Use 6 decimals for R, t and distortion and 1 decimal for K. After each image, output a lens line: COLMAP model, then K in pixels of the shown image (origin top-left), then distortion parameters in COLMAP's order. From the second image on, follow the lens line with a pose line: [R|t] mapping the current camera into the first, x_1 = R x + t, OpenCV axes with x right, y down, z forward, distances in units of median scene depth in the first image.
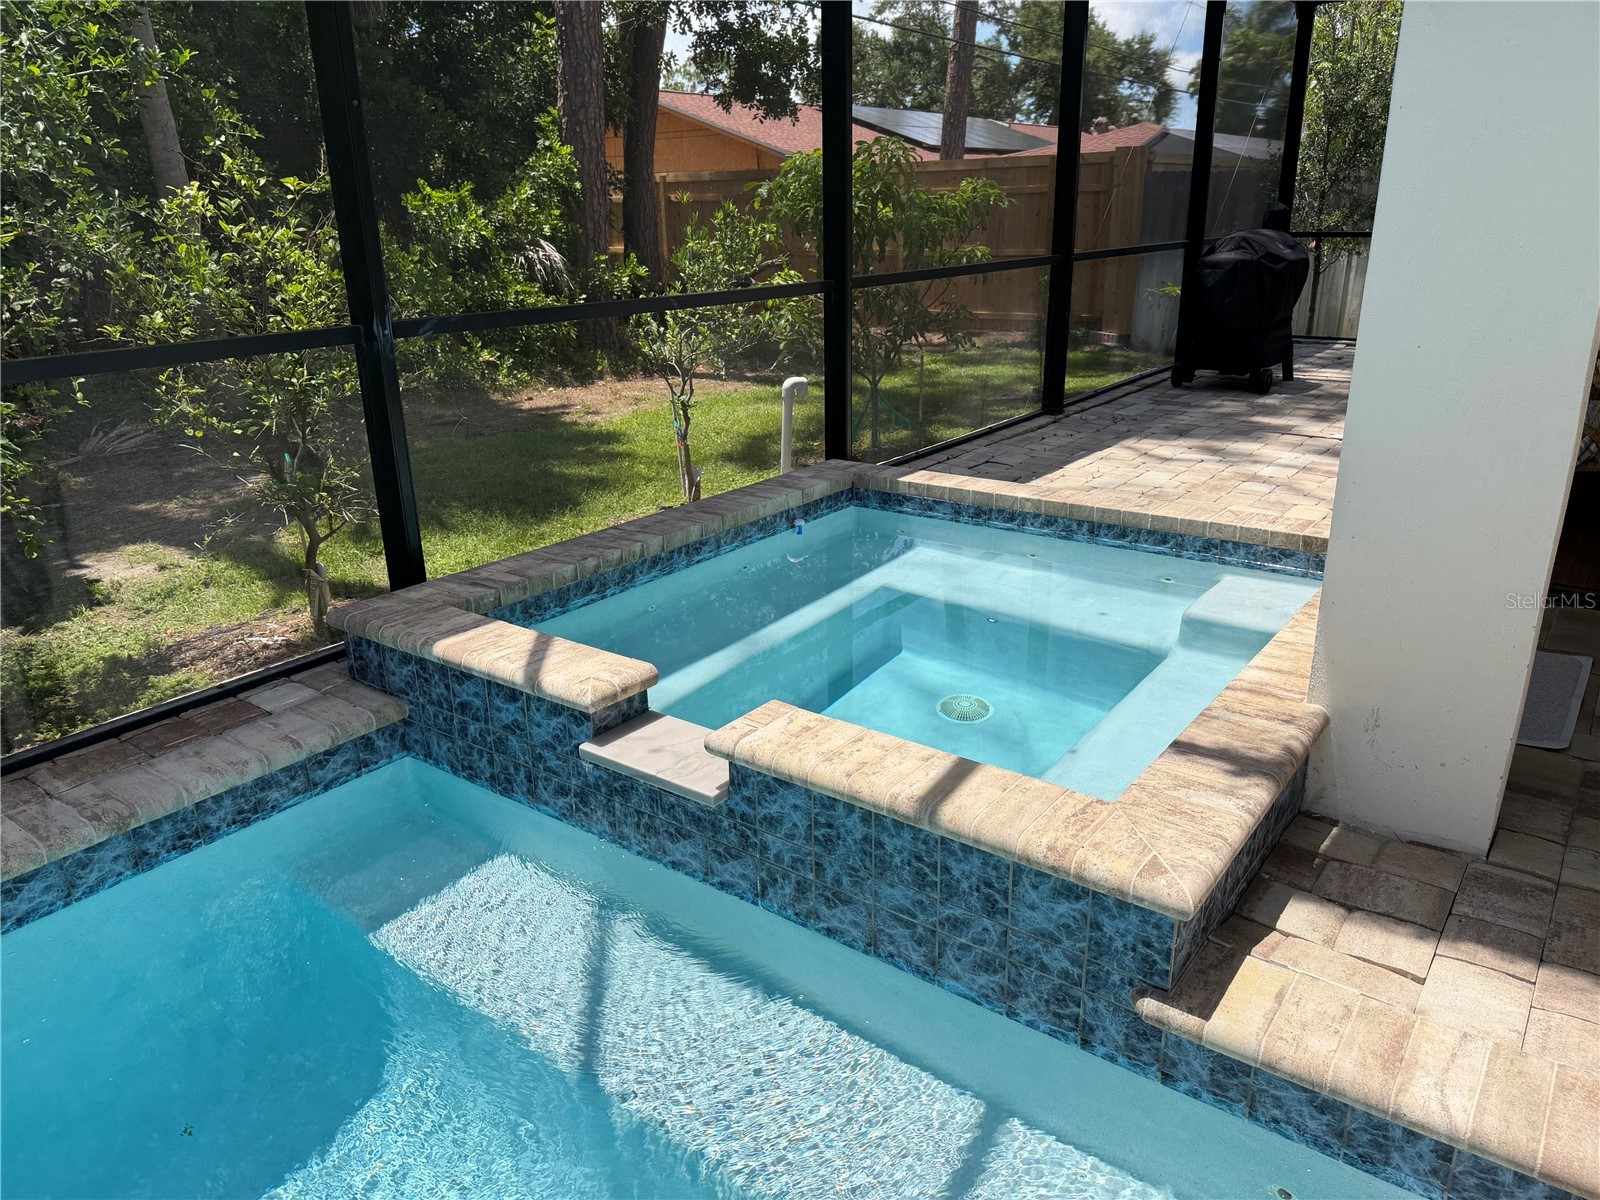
lens RADIAL K [[1119.8, 0, 817.1], [0, 1119.8, 601.6], [0, 0, 1]] dist [0.190716, -0.312620]
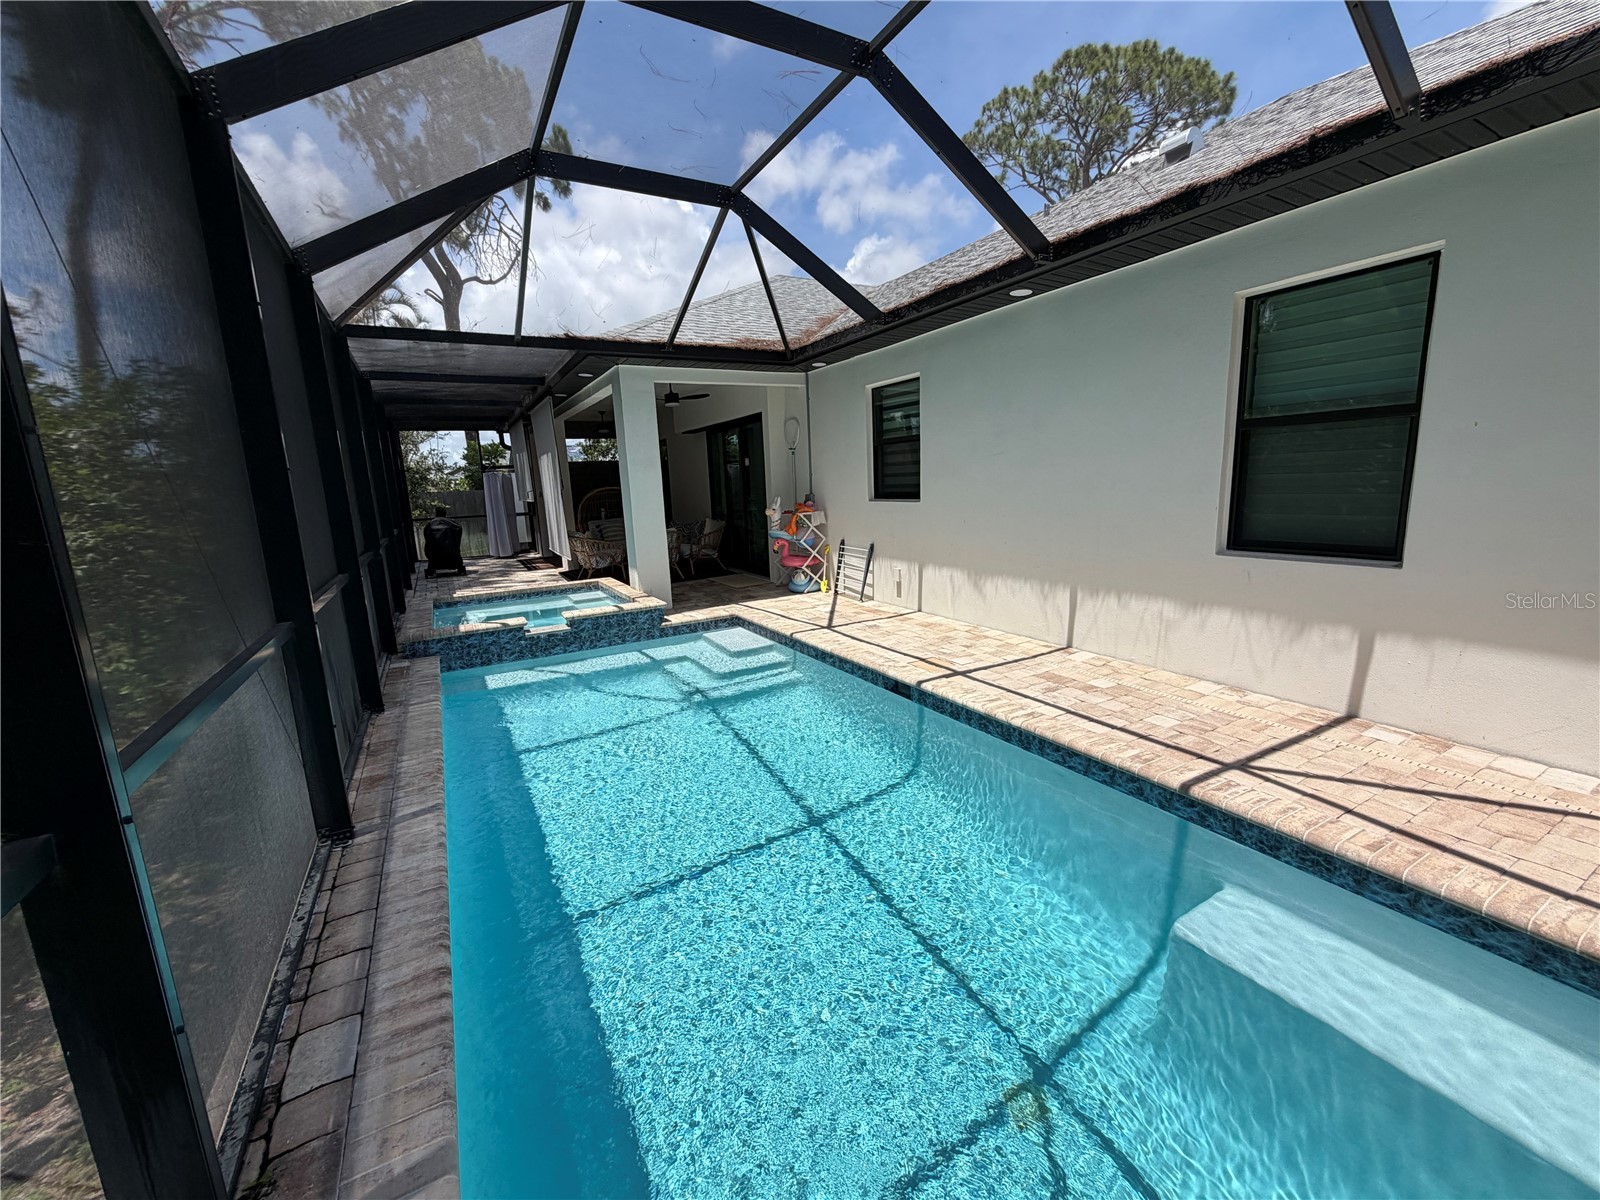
lens RADIAL K [[643.1, 0, 797.2], [0, 643.1, 599.4], [0, 0, 1]] dist [-0.008177, -0.000306]
pose [[0.420460, -0.168546, 0.891519, -1.269264], [0.330908, 0.943400, 0.022291, 0.193242], [-0.844816, 0.285638, 0.452435, -0.635662]]
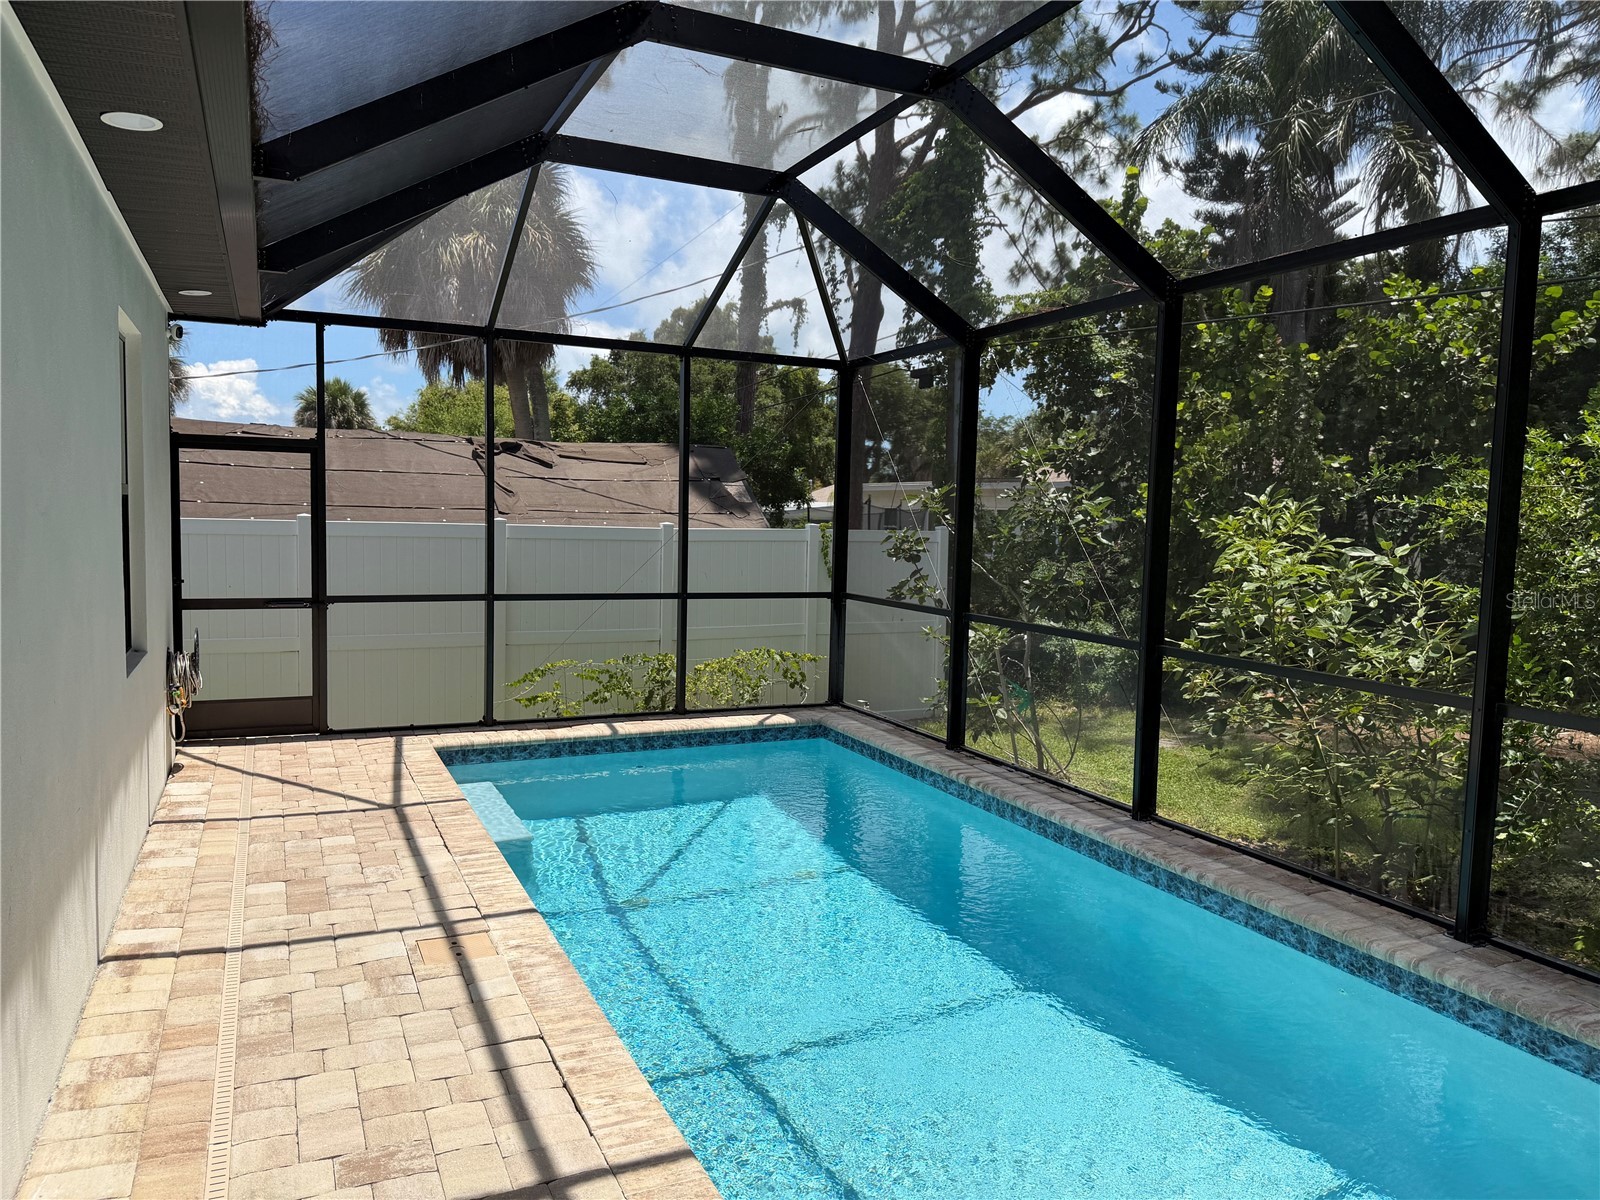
lens RADIAL K [[1119.8, 0, 817.1], [0, 1119.8, 601.6], [0, 0, 1]] dist [0.190716, -0.312620]
pose [[-0.477801, 0.072197, -0.875496, 0.743857], [-0.304625, 0.921161, 0.242211, -0.249507], [0.823960, 0.382426, -0.418139, 0.377344]]
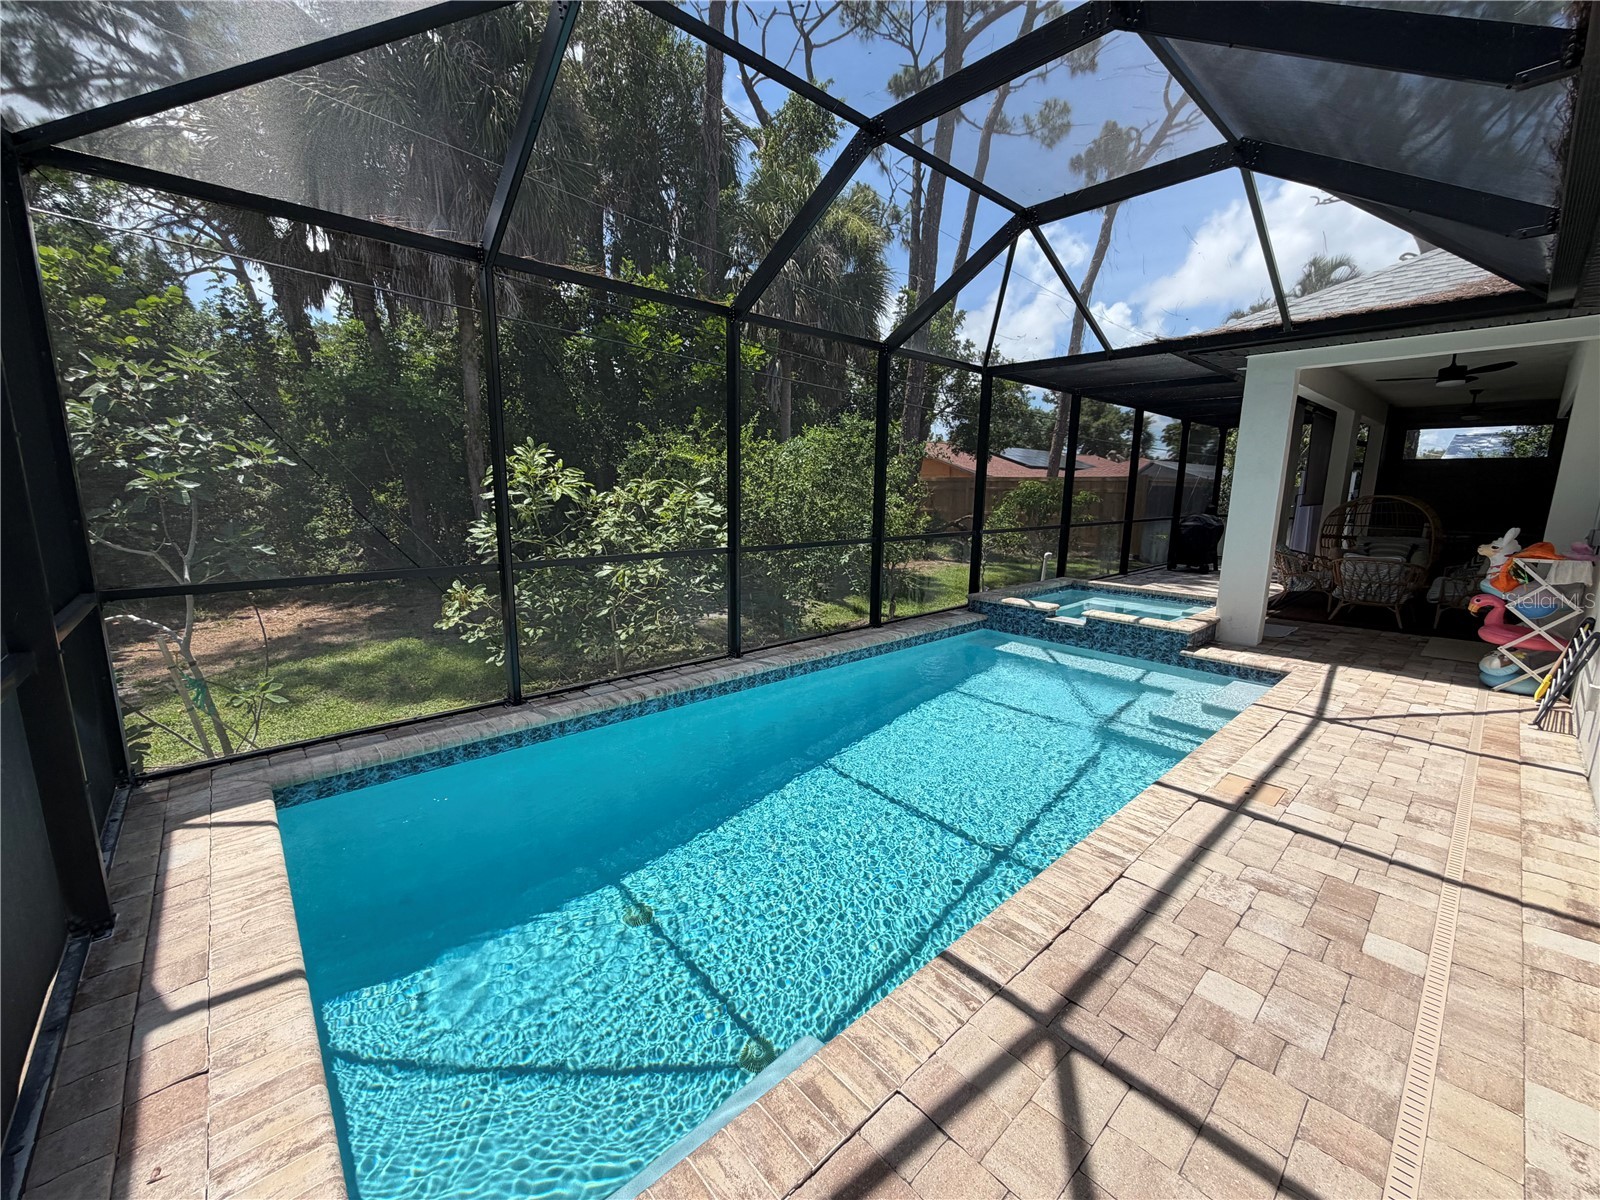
lens RADIAL K [[643.1, 0, 797.2], [0, 643.1, 599.4], [0, 0, 1]] dist [-0.008177, -0.000306]
pose [[0.977830, 0.062856, -0.199743, -0.471166], [-0.092939, 0.985058, -0.144991, 0.363201], [0.187645, 0.160340, 0.969062, -1.215822]]
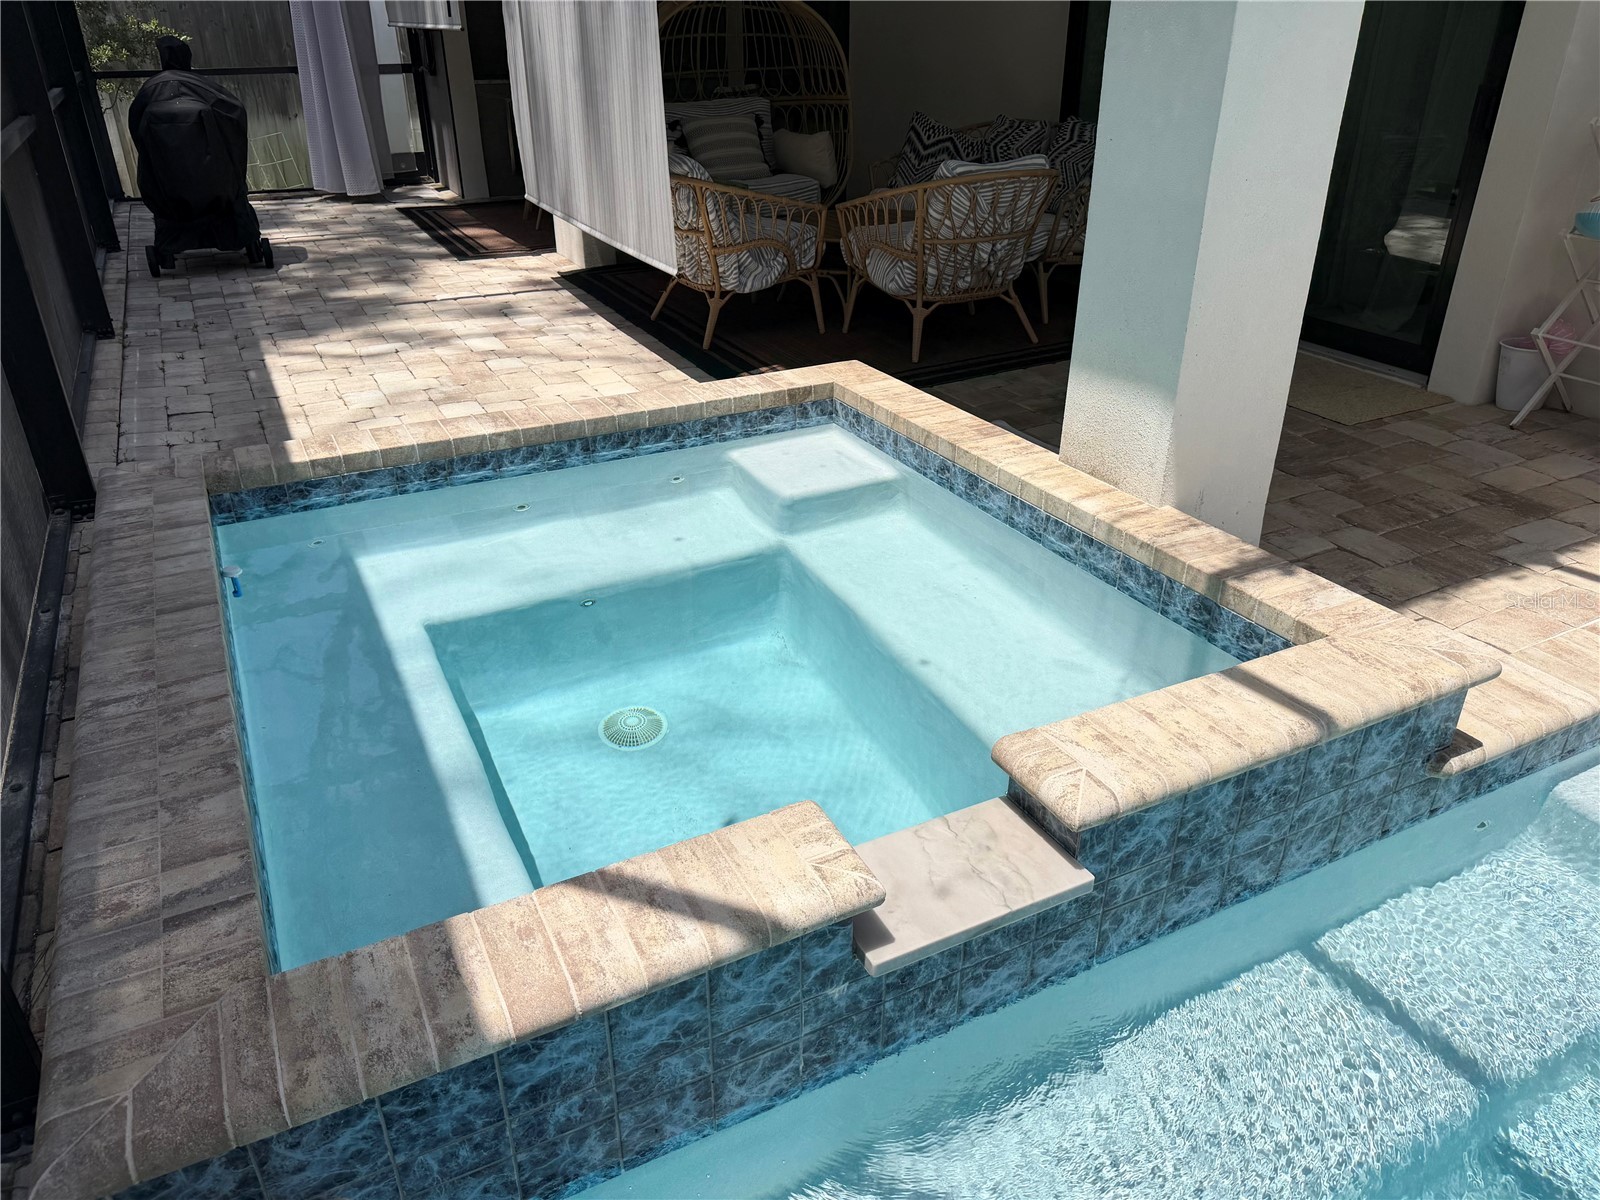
lens RADIAL K [[1120.2, 0, 821.0], [0, 1120.2, 597.6], [0, 0, 1]] dist [0.072691, -0.076711]
pose [[0.442474, -0.393740, 0.805720, -0.440212], [0.288528, 0.913191, 0.287809, -0.166261], [-0.849098, 0.105125, 0.517669, 0.465820]]
